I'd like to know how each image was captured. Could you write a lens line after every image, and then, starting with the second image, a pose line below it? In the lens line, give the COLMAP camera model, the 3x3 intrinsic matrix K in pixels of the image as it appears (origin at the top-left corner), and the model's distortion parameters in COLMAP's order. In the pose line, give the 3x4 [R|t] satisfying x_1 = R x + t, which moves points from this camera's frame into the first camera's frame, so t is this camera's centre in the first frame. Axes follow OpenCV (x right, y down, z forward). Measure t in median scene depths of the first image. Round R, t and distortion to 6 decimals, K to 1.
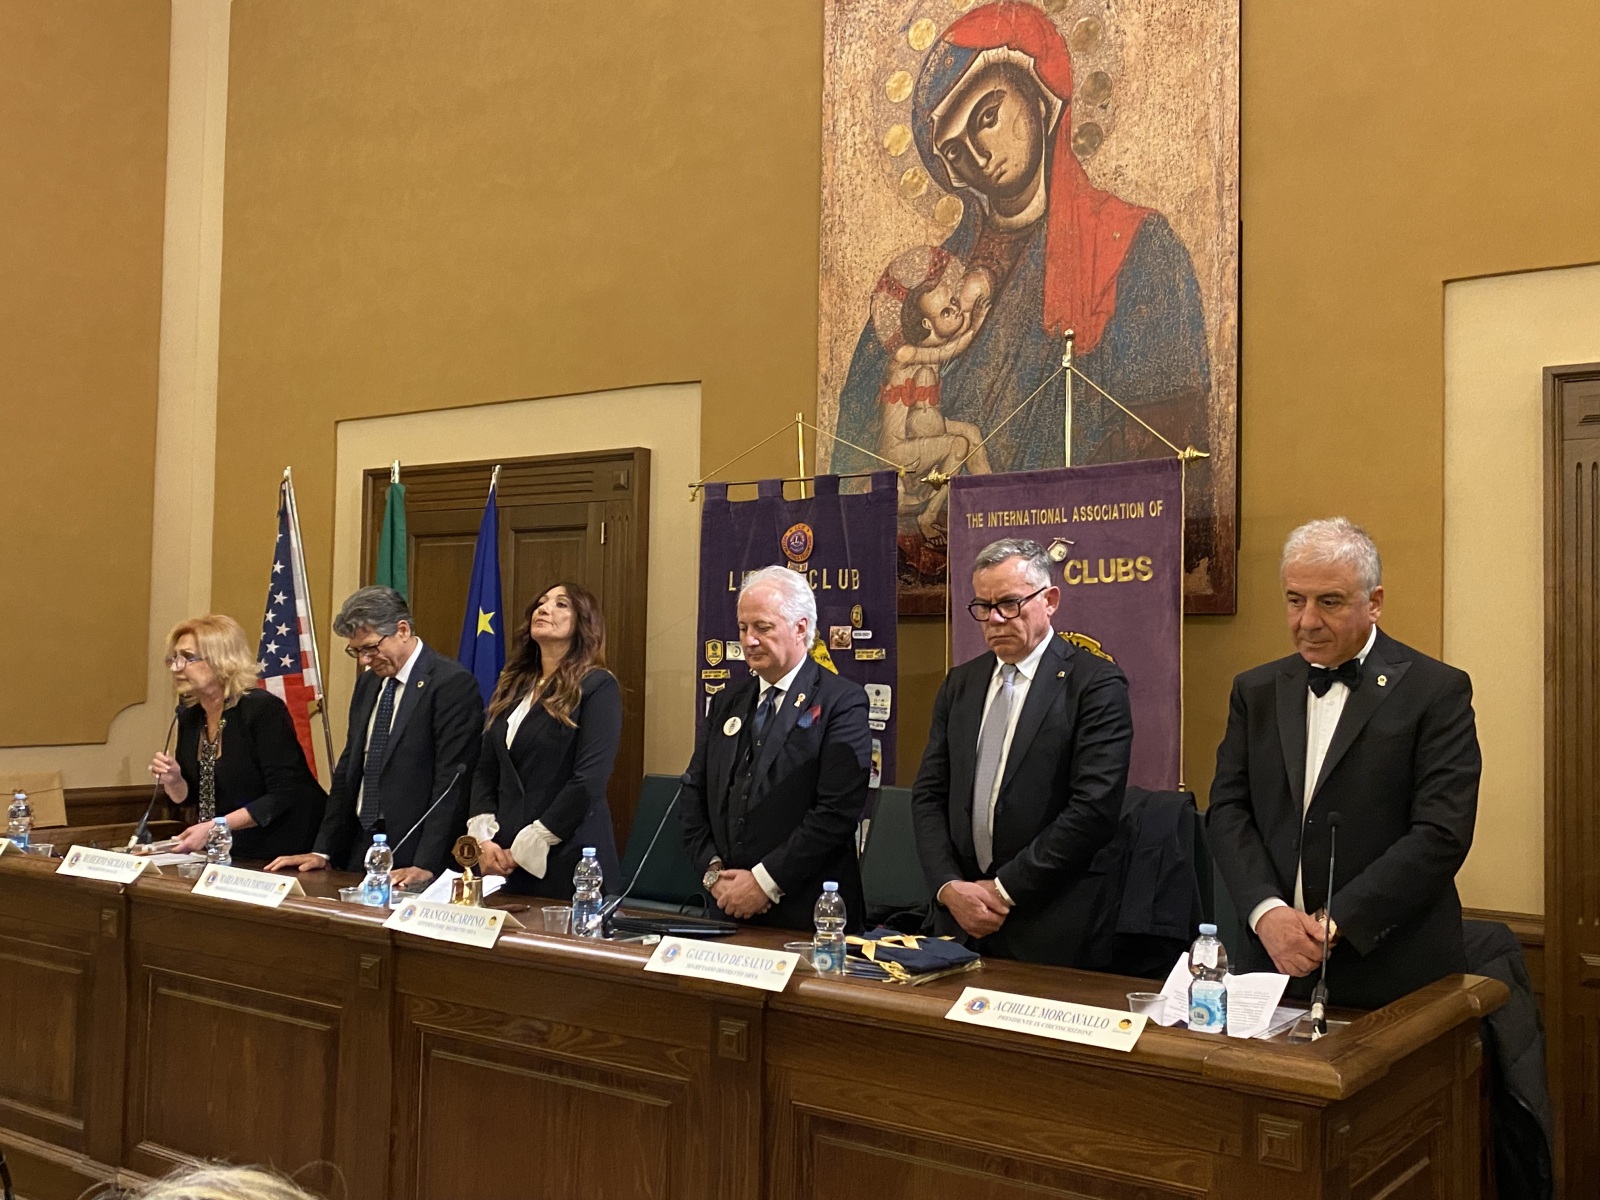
lens RADIAL K [[1618.7, 0, 802.7], [0, 1618.7, 593.2], [0, 0, 1]] dist [0.213431, -0.638816]
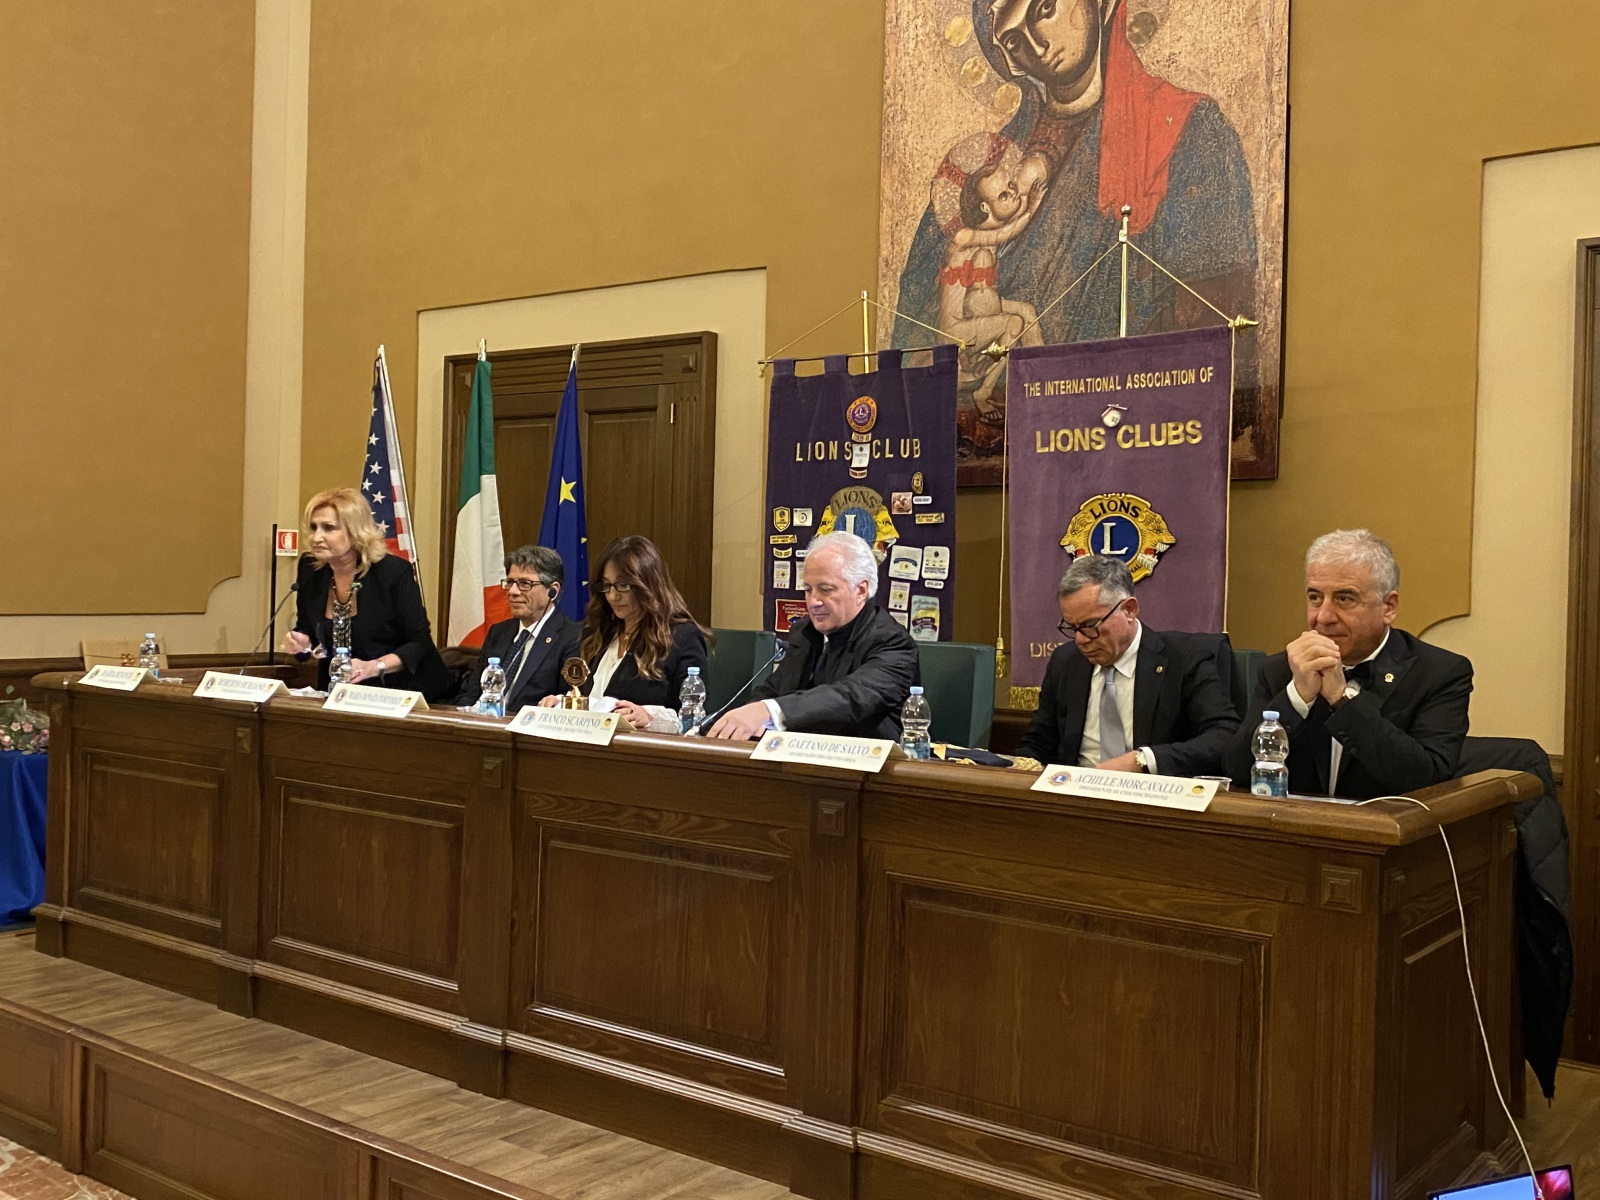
lens RADIAL K [[1548.0, 0, 803.0], [0, 1548.0, 588.4], [0, 0, 1]] dist [0.203252, -0.630072]
pose [[0.999836, 0.007117, -0.016676, -0.024590], [-0.006330, 0.998886, 0.046770, 0.036479], [0.016990, -0.046657, 0.998766, -0.024253]]
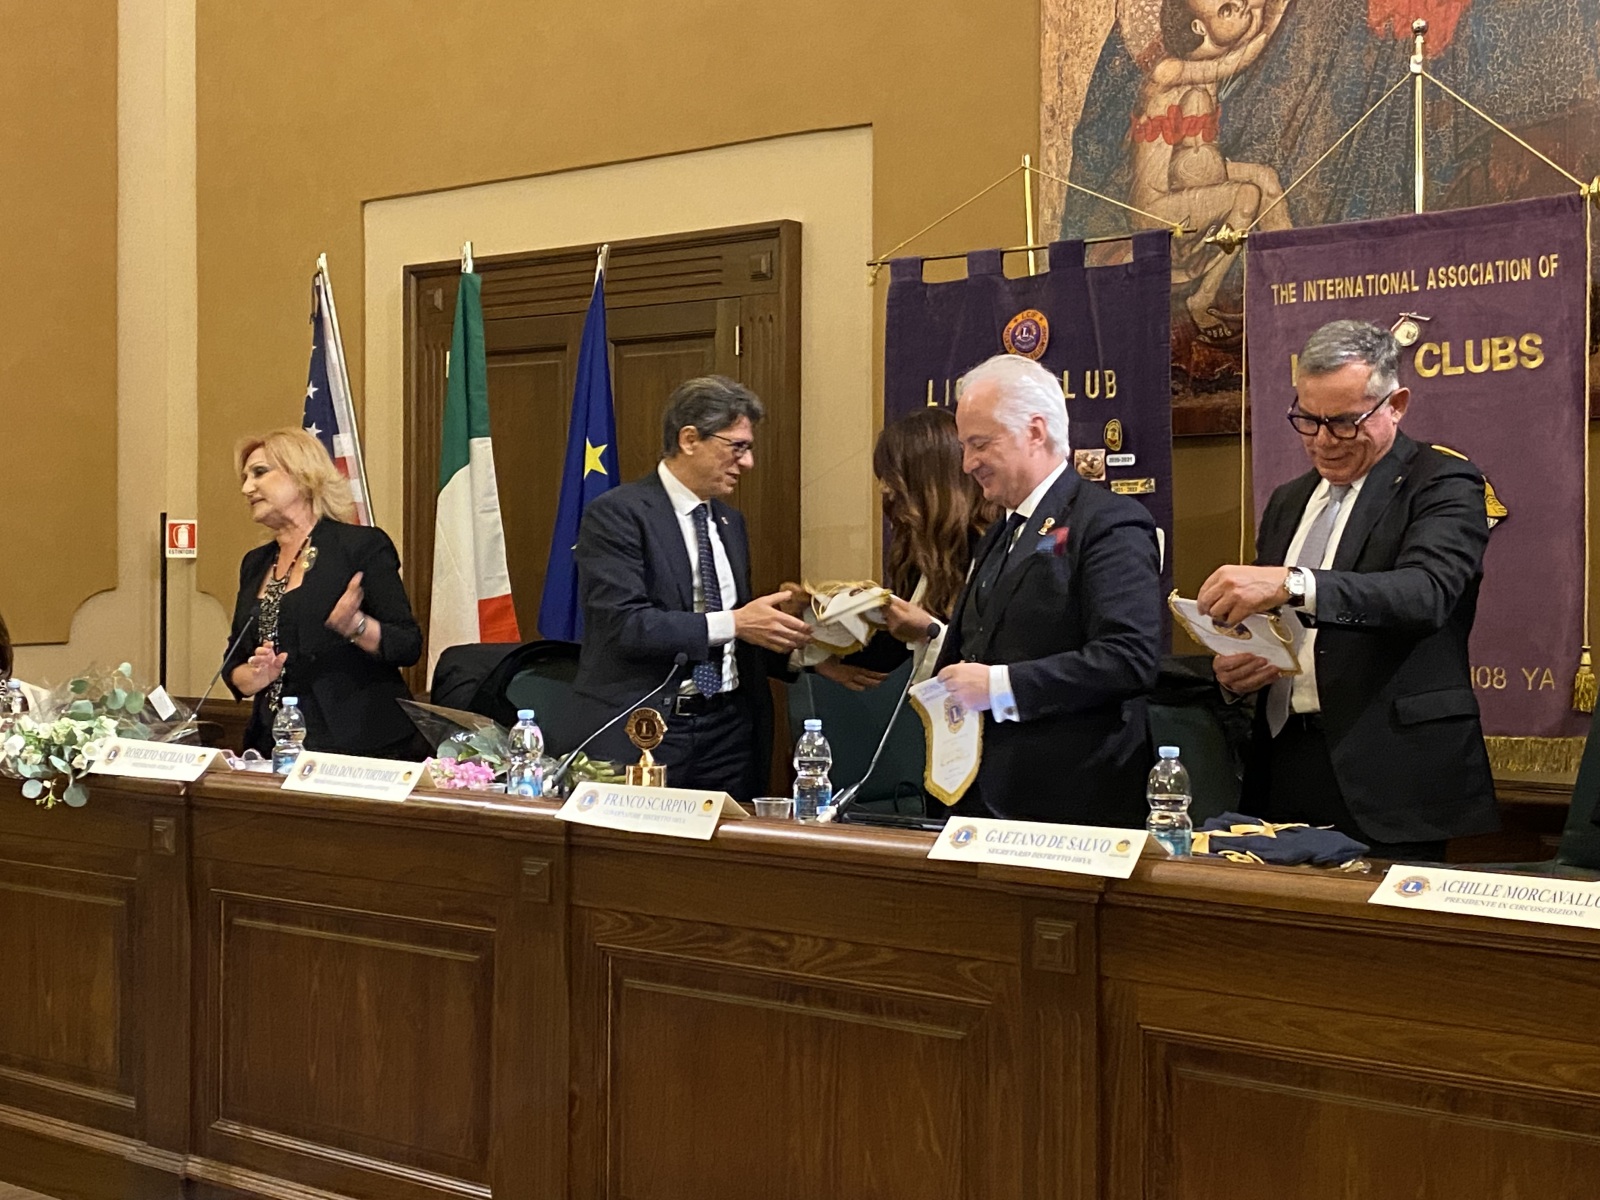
lens RADIAL K [[2228.6, 0, 802.9], [0, 2228.6, 579.8], [0, 0, 1]] dist [0.230820, -0.814669]
pose [[0.998636, -0.015419, -0.049890, -0.056130], [0.017789, 0.998717, 0.047412, 0.029293], [0.049095, -0.048235, 0.997629, -0.011861]]
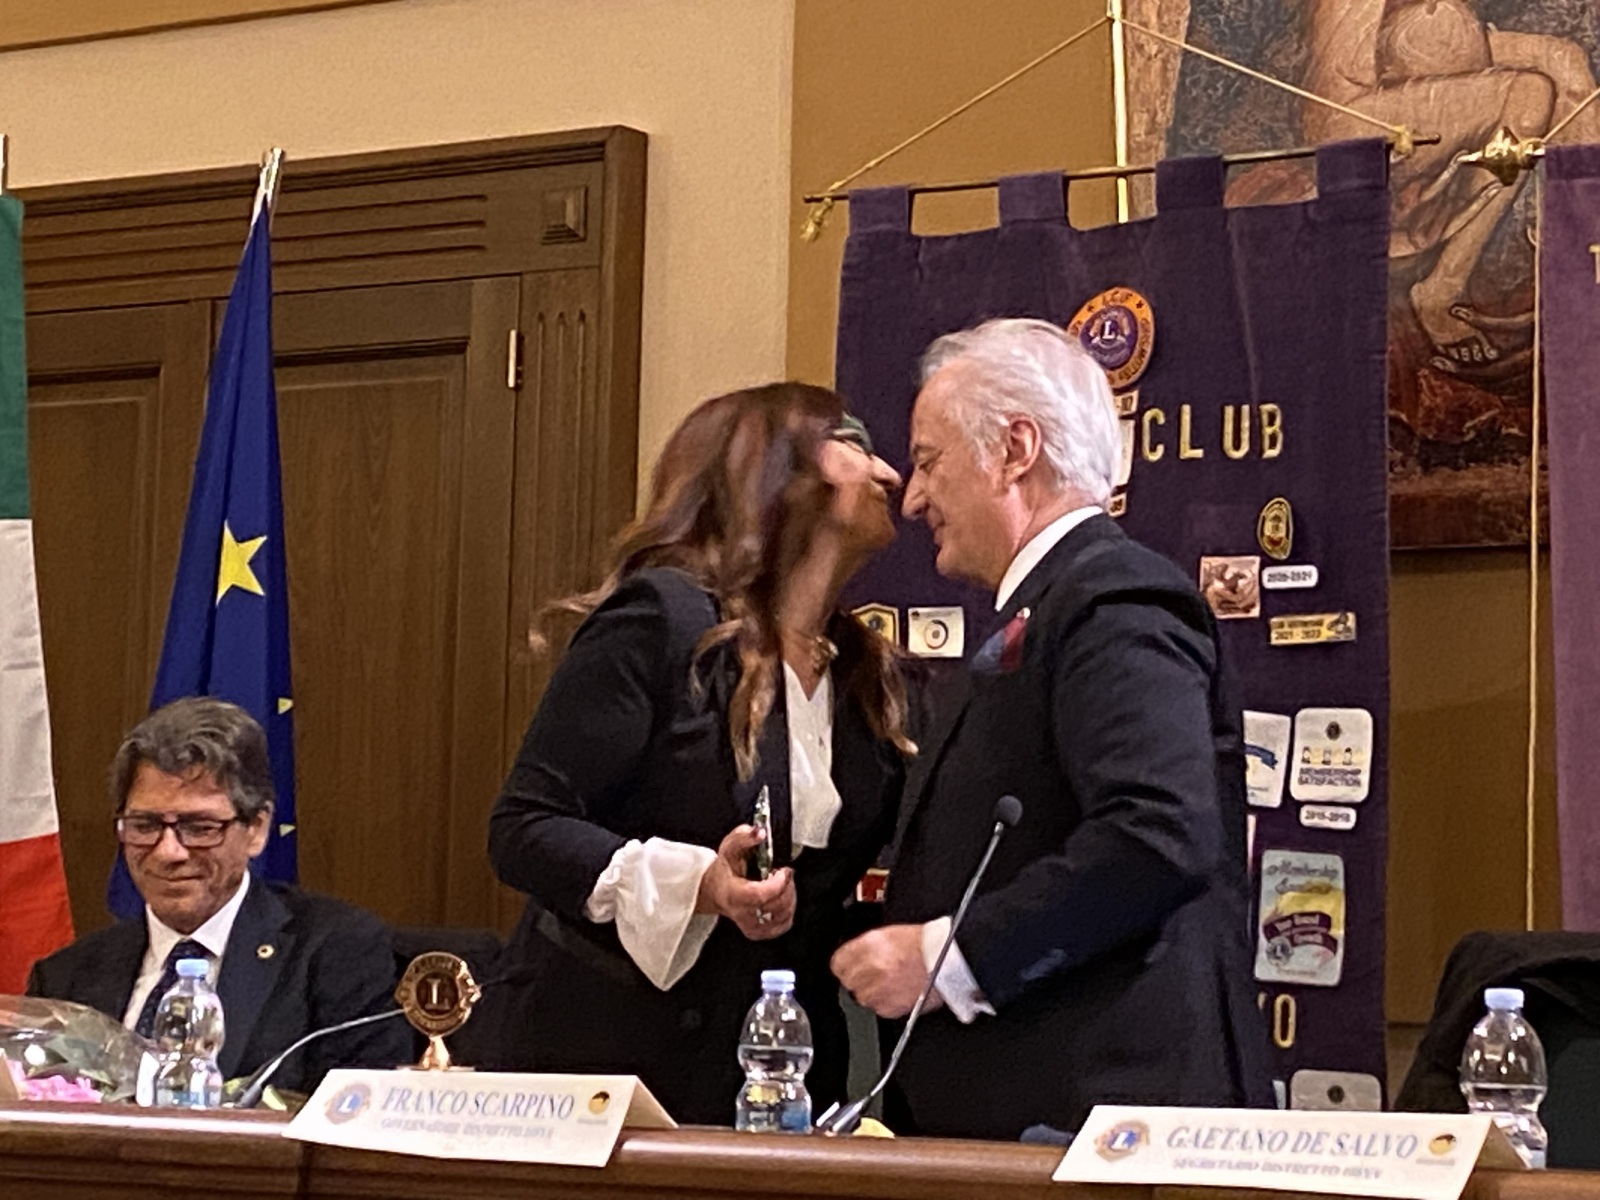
lens RADIAL K [[4580.3, 0, 805.2], [0, 4580.3, 557.4], [0, 0, 1]] dist [0.211558, -0.892311]
pose [[0.999596, 0.011726, 0.025905, -0.103428], [-0.010352, 0.998564, -0.052564, 0.077912], [-0.026484, 0.052274, 0.998282, -0.054342]]
